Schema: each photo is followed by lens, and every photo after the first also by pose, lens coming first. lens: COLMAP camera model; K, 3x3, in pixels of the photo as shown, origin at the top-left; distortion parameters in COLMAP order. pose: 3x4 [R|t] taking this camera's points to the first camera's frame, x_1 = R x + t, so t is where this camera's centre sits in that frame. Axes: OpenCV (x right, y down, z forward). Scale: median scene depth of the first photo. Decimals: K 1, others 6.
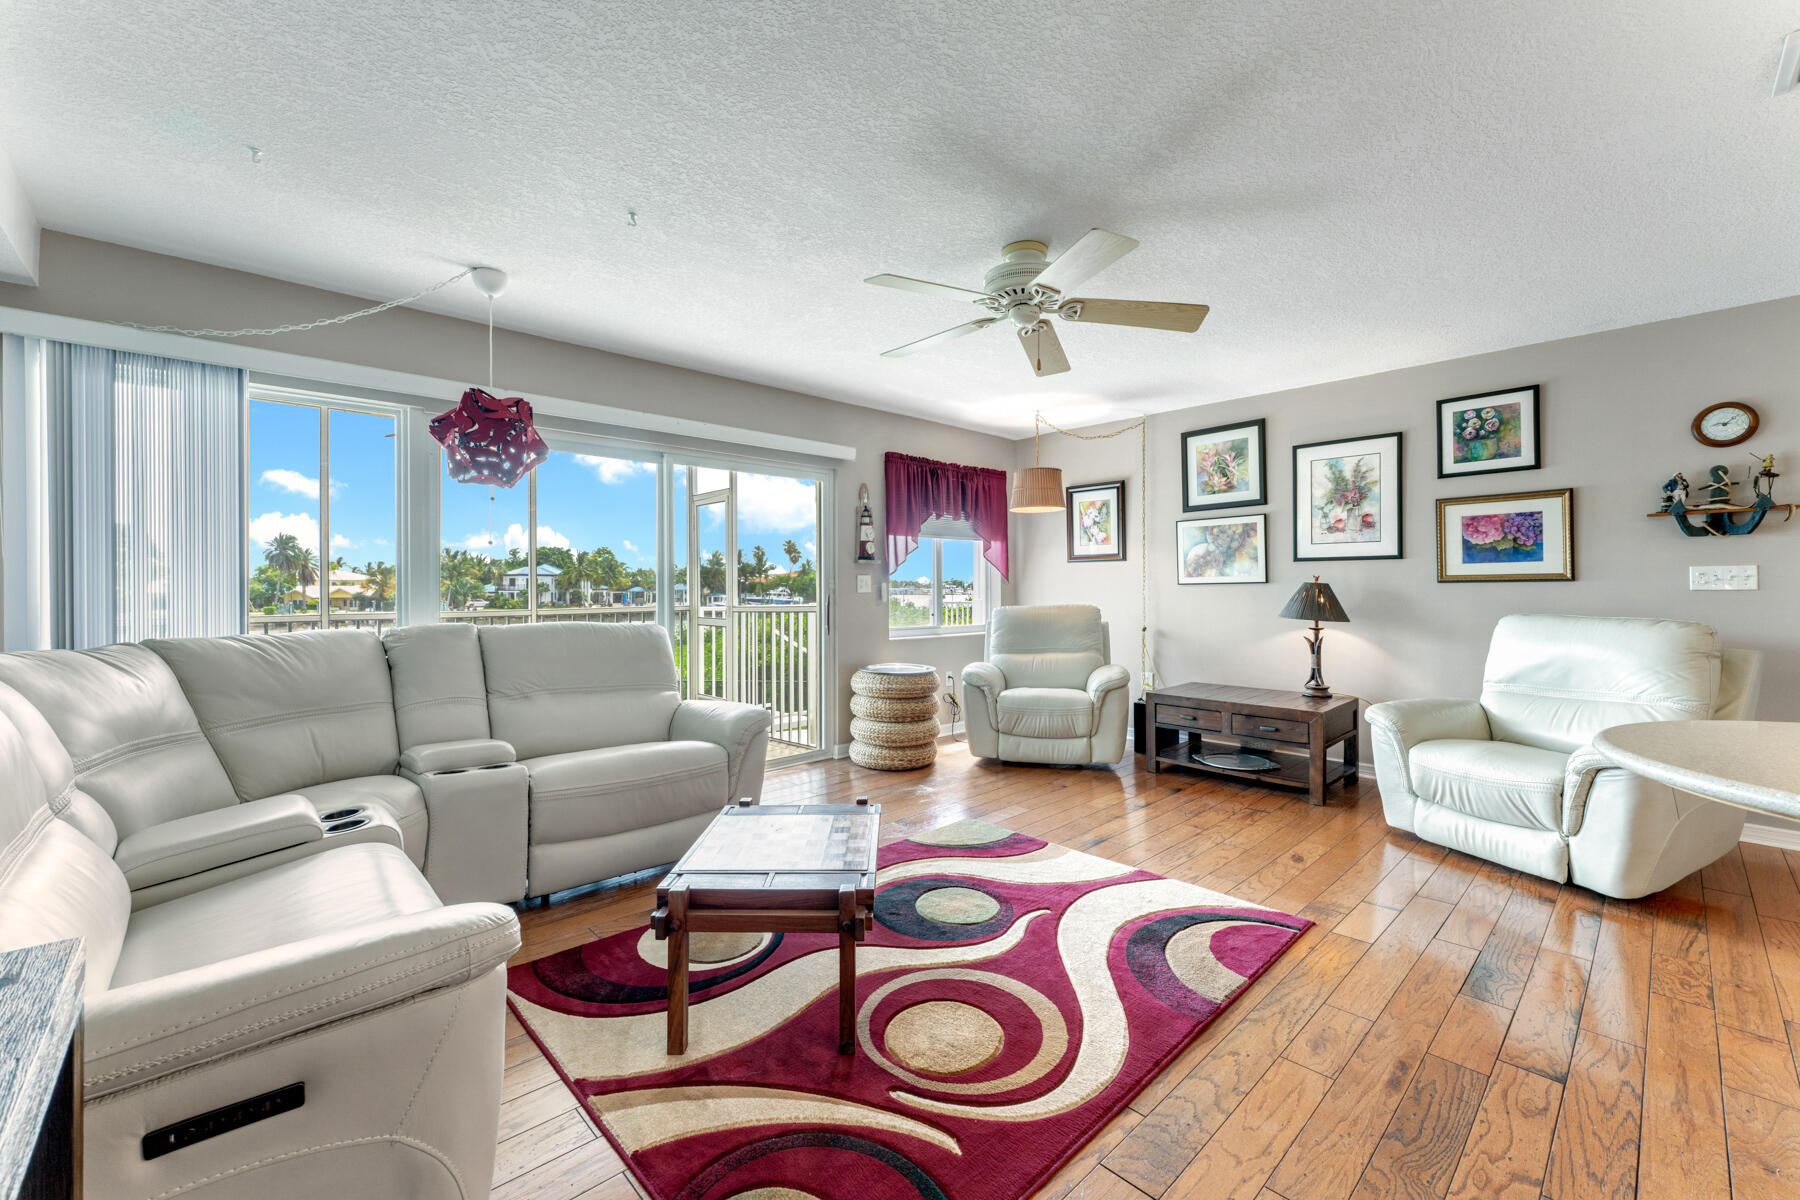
lens RADIAL K [[736.2, 0, 899.1], [0, 736.2, 595.3], [0, 0, 1]] dist [-0.001455, -0.000006]
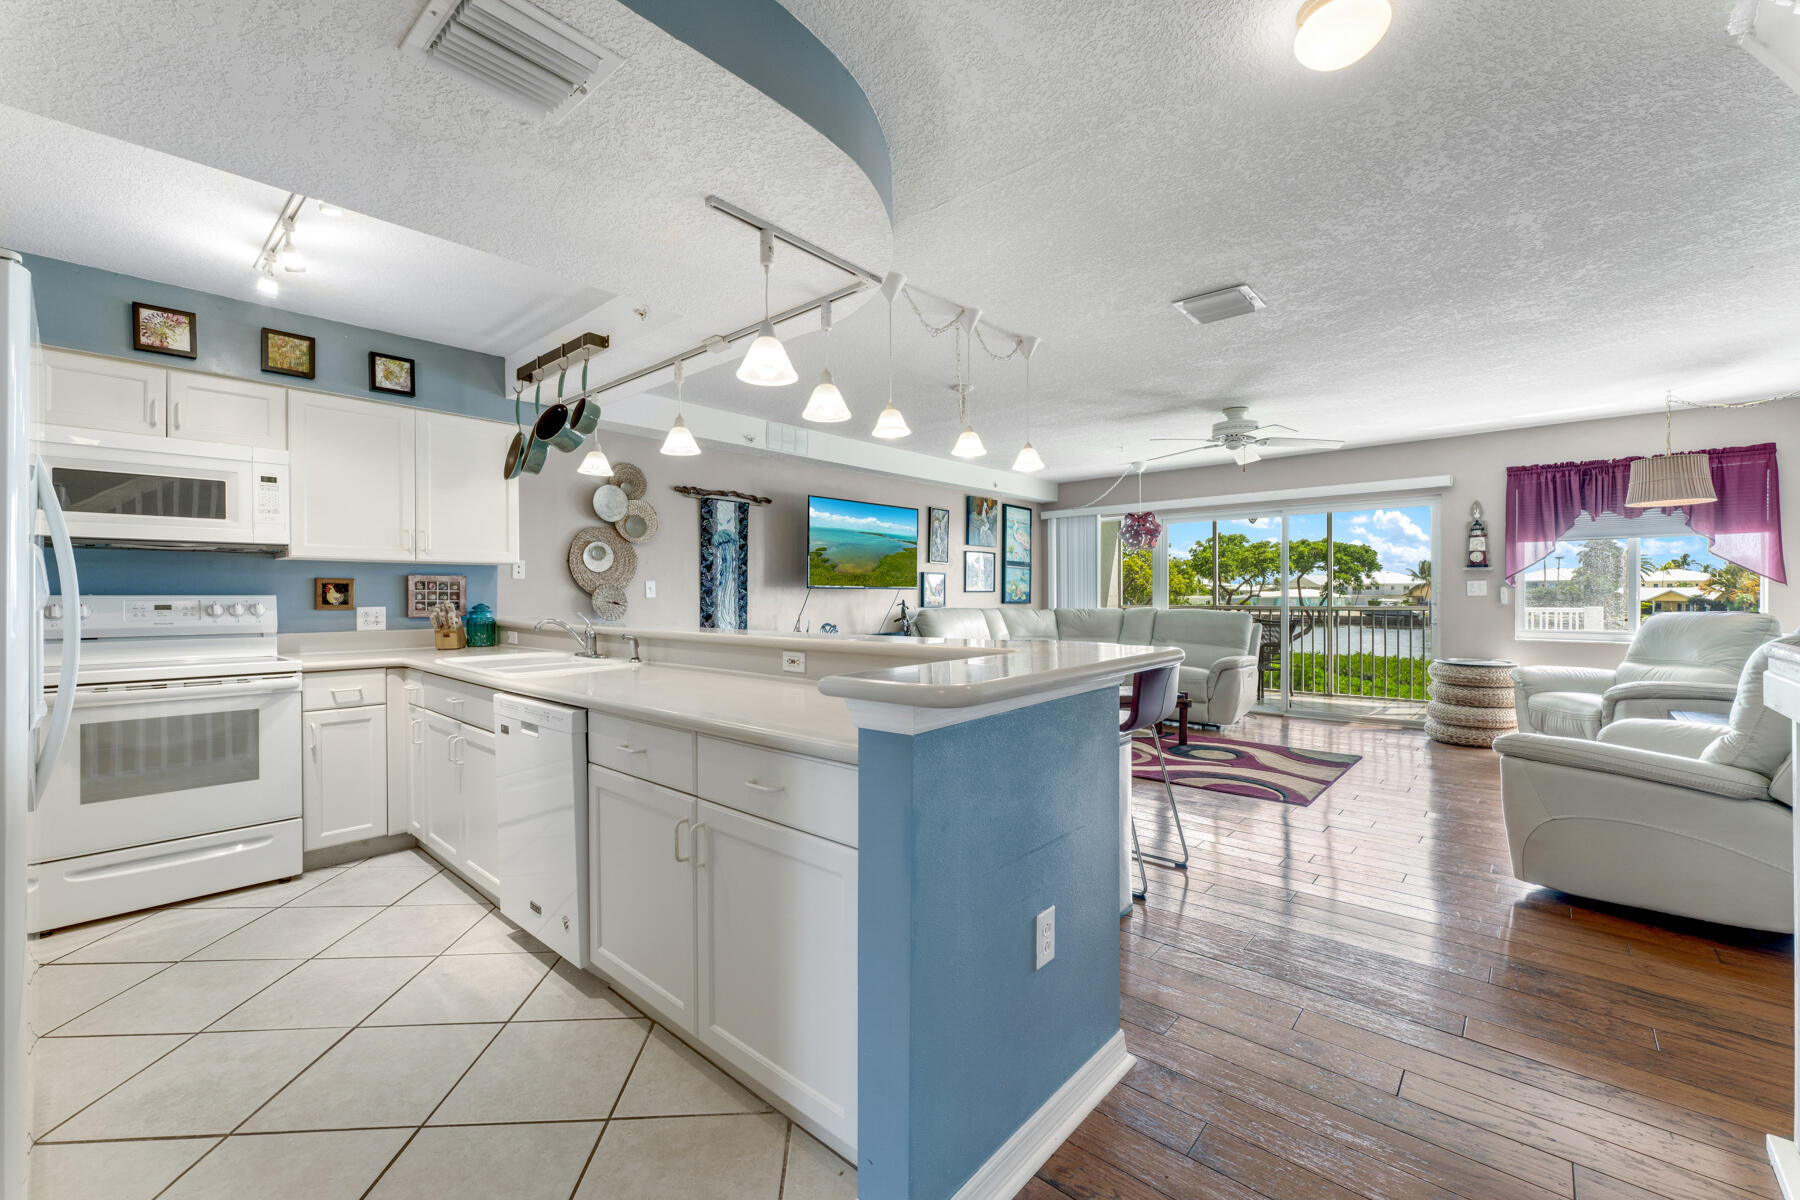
lens RADIAL K [[733.4, 0, 900.0], [0, 733.4, 600.0], [0, 0, 1]] dist [0.000785, -0.000279]
pose [[0.084461, 0.010761, -0.996369, 1.024257], [-0.006933, 0.999924, 0.010212, -0.002035], [0.996403, 0.006046, 0.084529, 0.002237]]
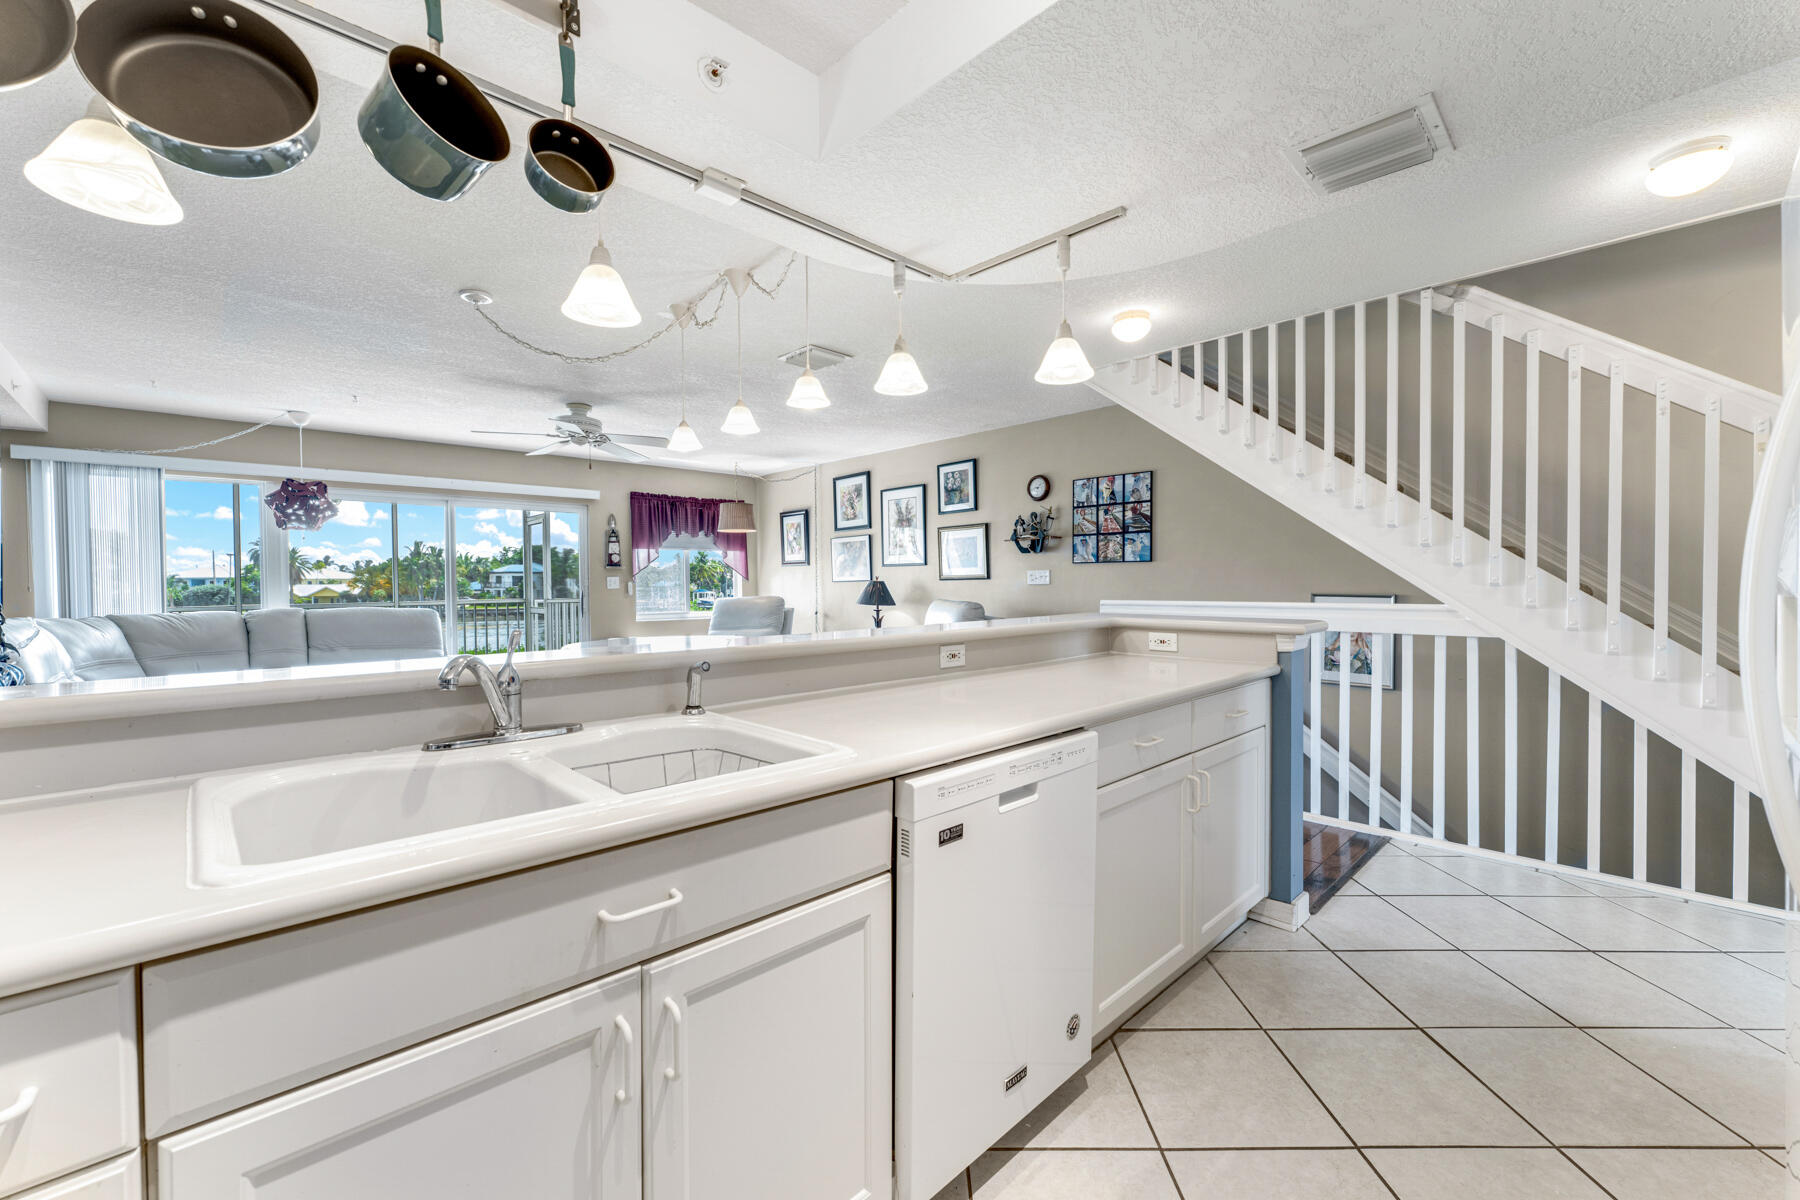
lens RADIAL K [[733.4, 0, 900.0], [0, 733.4, 600.0], [0, 0, 1]] dist [0.000785, -0.000279]
pose [[0.999943, -0.005545, 0.009166, 0.510494], [0.005429, 0.999905, 0.012697, 0.003782], [-0.009235, -0.012646, 0.999877, -0.465164]]
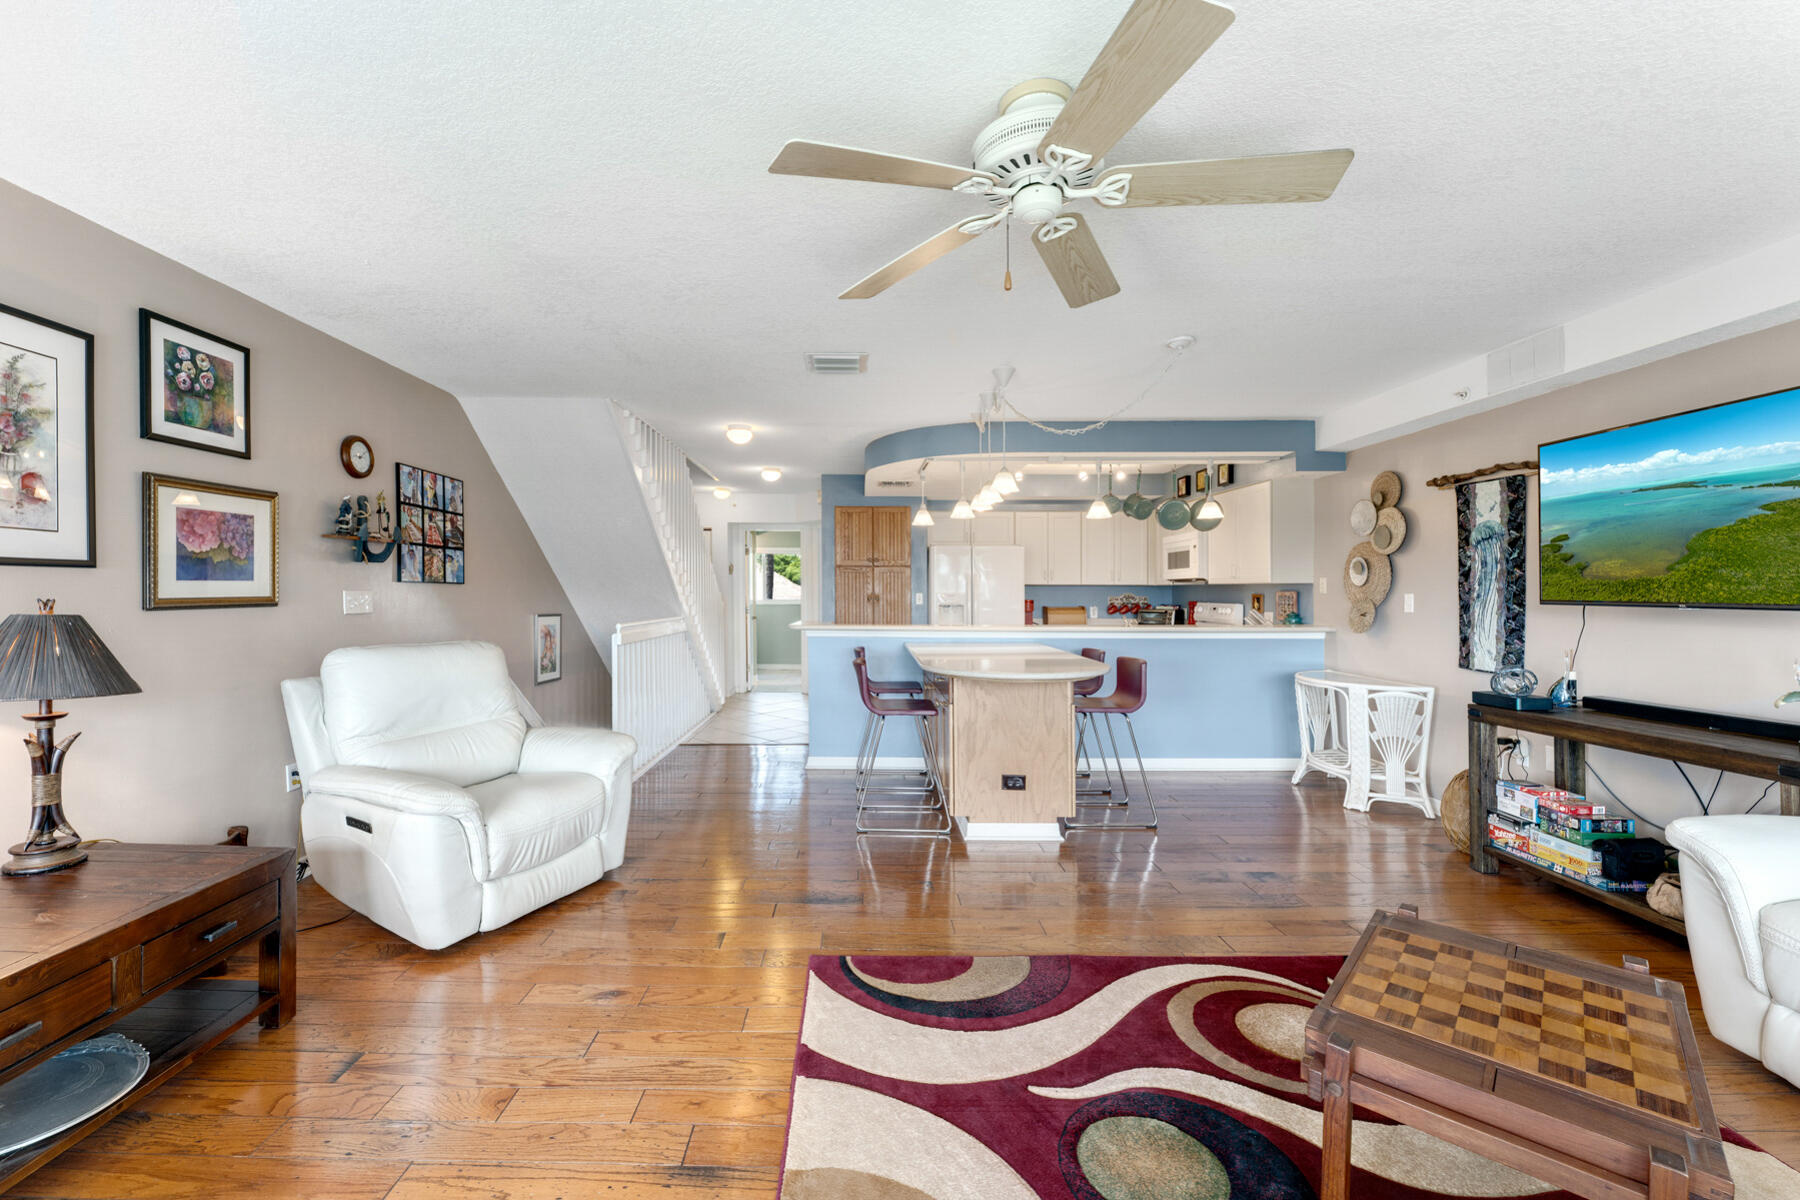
lens RADIAL K [[739.8, 0, 850.9], [0, 739.8, 595.6], [0, 0, 1]] dist [-0.000684, -0.000282]
pose [[-0.716260, -0.002140, 0.697830, -0.084832], [0.006703, 0.999928, 0.009946, -0.025427], [-0.697801, 0.011801, -0.716194, 0.830497]]
